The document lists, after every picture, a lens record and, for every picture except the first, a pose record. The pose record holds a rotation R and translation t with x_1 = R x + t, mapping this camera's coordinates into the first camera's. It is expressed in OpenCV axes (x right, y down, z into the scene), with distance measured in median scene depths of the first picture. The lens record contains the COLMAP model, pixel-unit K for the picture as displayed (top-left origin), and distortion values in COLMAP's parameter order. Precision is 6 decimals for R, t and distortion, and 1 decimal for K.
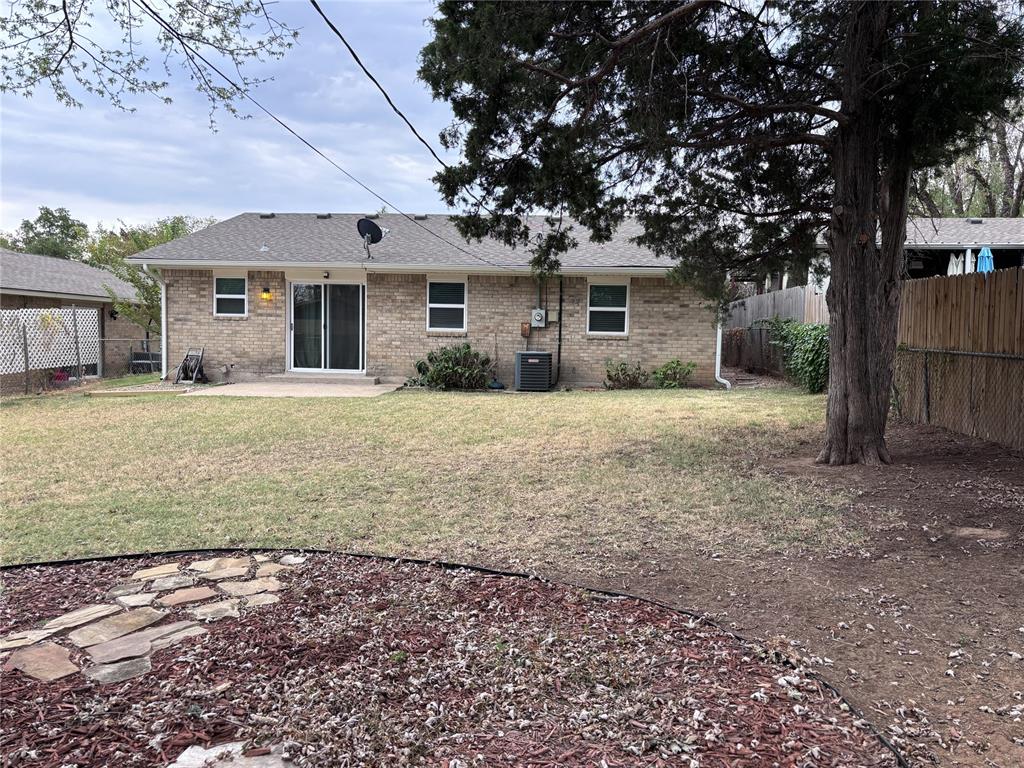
lens RADIAL K [[775.8, 0, 512.8], [0, 775.8, 376.2], [0, 0, 1]] dist [0.060602, -0.000345]
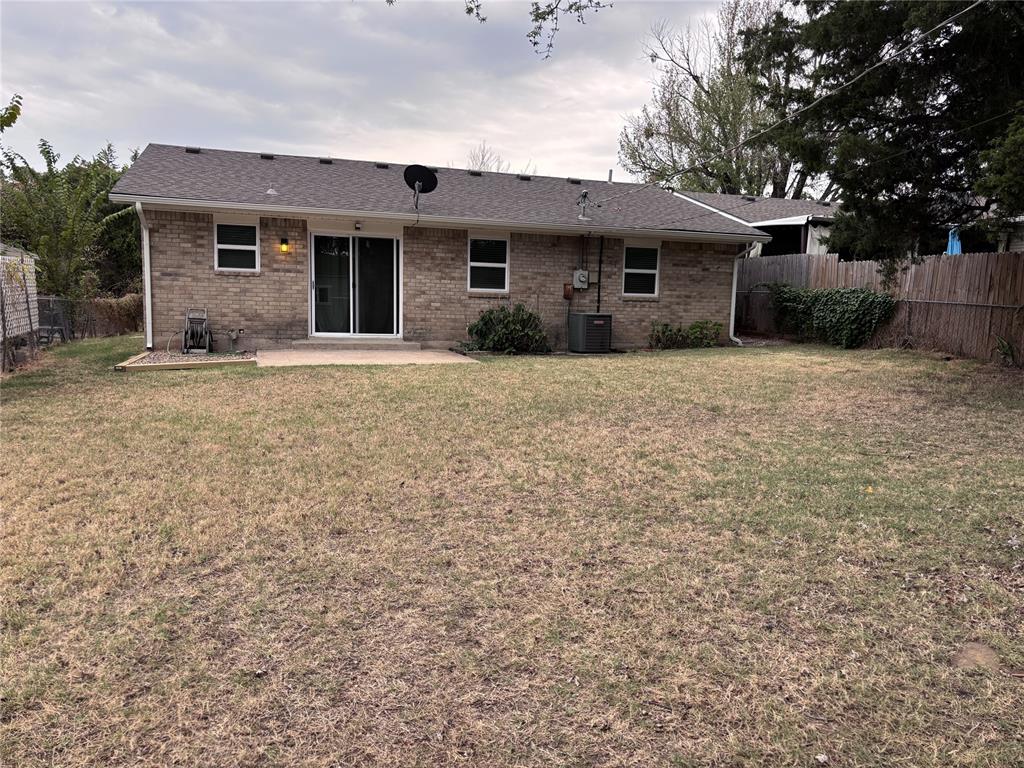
lens RADIAL K [[775.8, 0, 511.9], [0, 775.8, 392.3], [0, 0, 1]] dist [0.060602, -0.000345]
pose [[0.919245, -0.042532, 0.391381, -0.434270], [0.014089, 0.997064, 0.075260, -0.006686], [-0.393433, -0.063669, 0.917146, 0.112435]]
